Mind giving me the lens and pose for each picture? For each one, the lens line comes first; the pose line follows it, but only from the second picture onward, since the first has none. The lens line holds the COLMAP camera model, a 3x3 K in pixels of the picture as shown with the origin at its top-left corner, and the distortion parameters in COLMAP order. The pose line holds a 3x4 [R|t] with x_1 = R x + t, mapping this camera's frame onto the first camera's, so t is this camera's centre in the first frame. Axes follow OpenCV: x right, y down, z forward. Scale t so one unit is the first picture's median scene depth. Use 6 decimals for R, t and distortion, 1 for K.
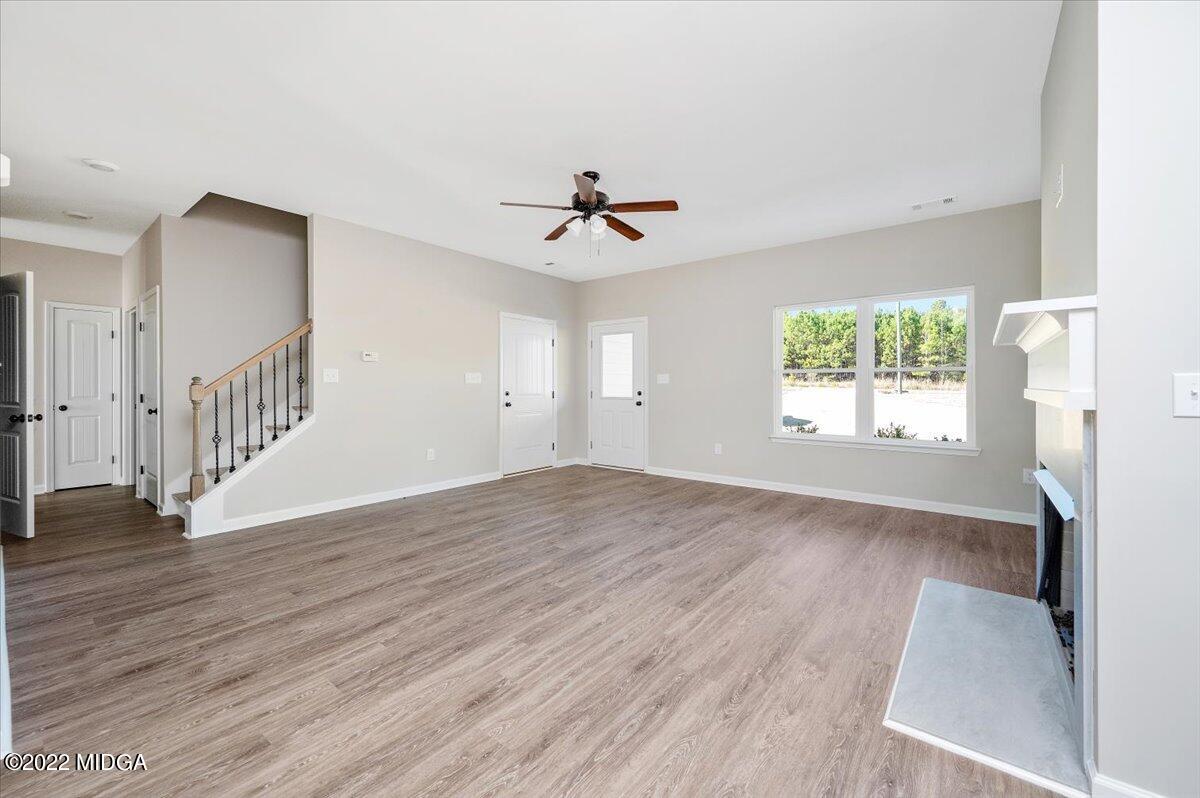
lens RADIAL K [[476.9, 0, 602.9], [0, 476.9, 389.7], [0, 0, 1]] dist [0.001885, -0.000227]
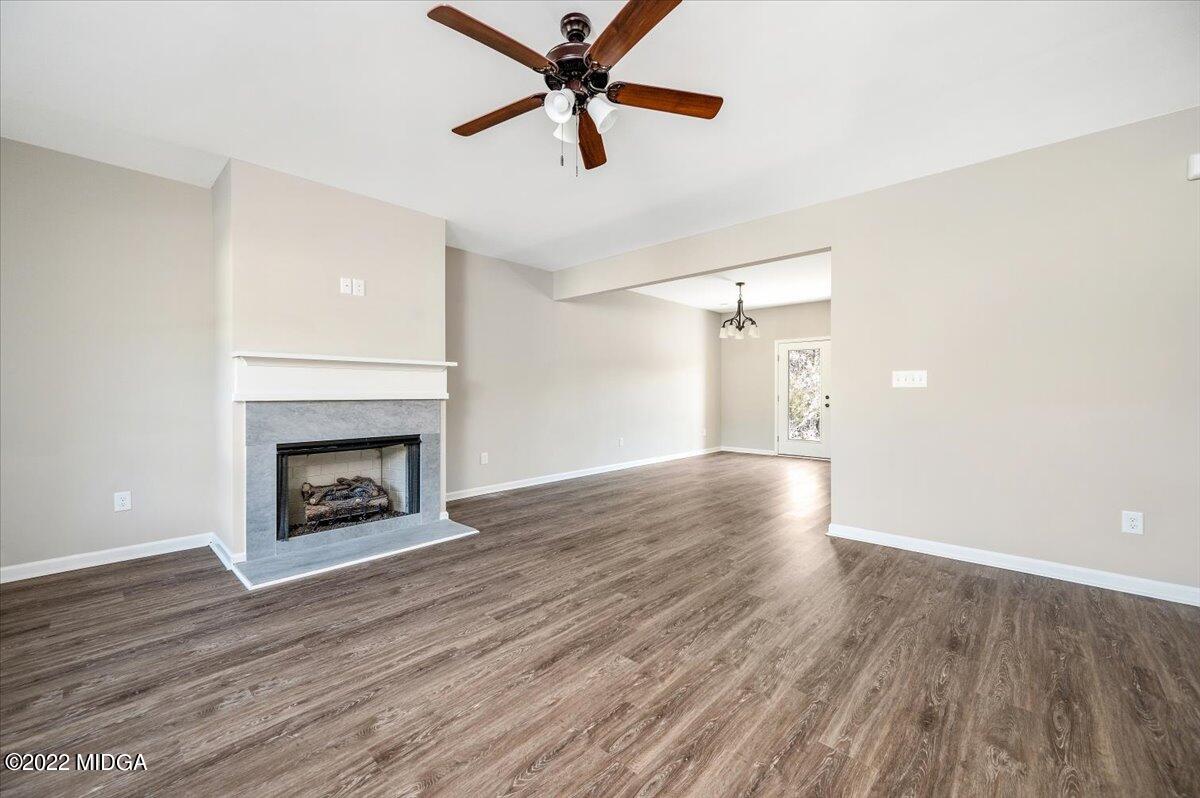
lens RADIAL K [[476.9, 0, 597.9], [0, 476.9, 392.6], [0, 0, 1]] dist [0.001885, -0.000227]
pose [[-0.996191, -0.000328, 0.087192, -0.117319], [0.000676, 0.999934, 0.011489, -0.015550], [-0.087190, 0.011504, -0.996125, 1.810763]]
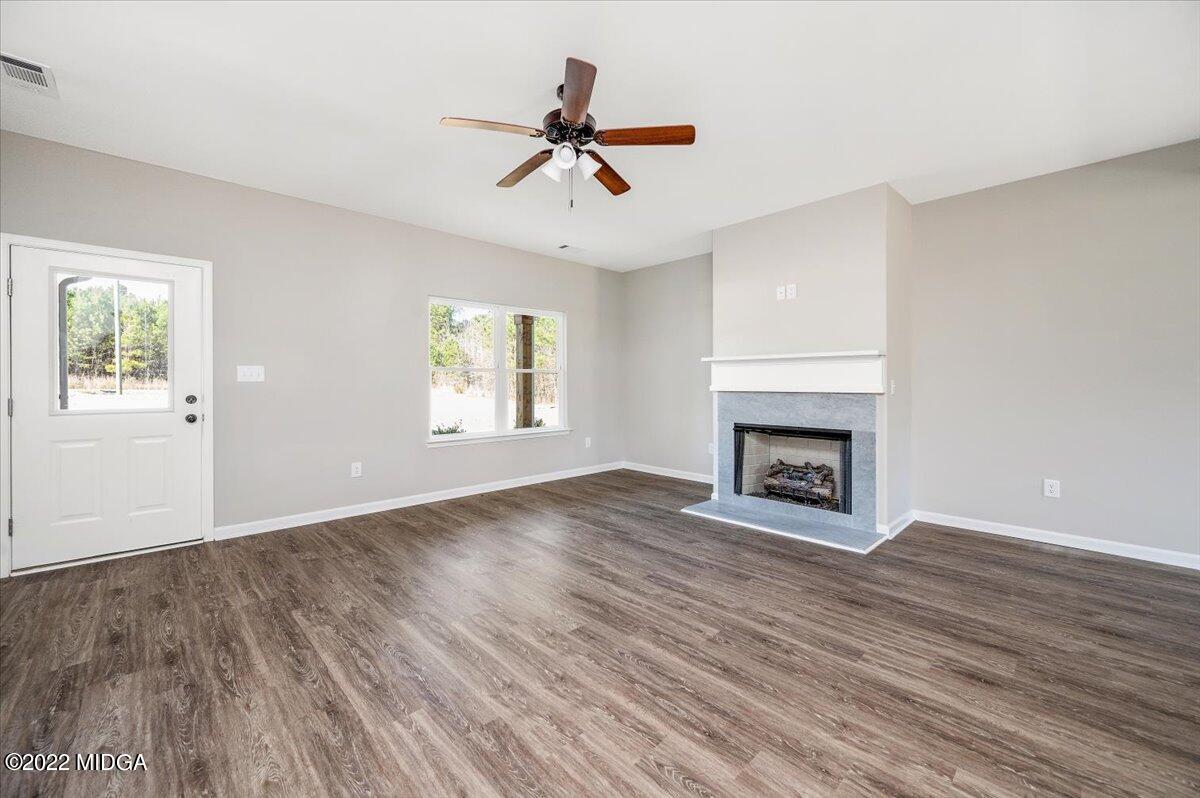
lens RADIAL K [[476.9, 0, 599.8], [0, 476.9, 392.4], [0, 0, 1]] dist [0.001885, -0.000227]
pose [[0.145139, -0.017867, 0.989250, -0.835216], [0.009982, 0.999812, 0.016593, -0.010361], [-0.989361, 0.007466, 0.145290, 0.980973]]
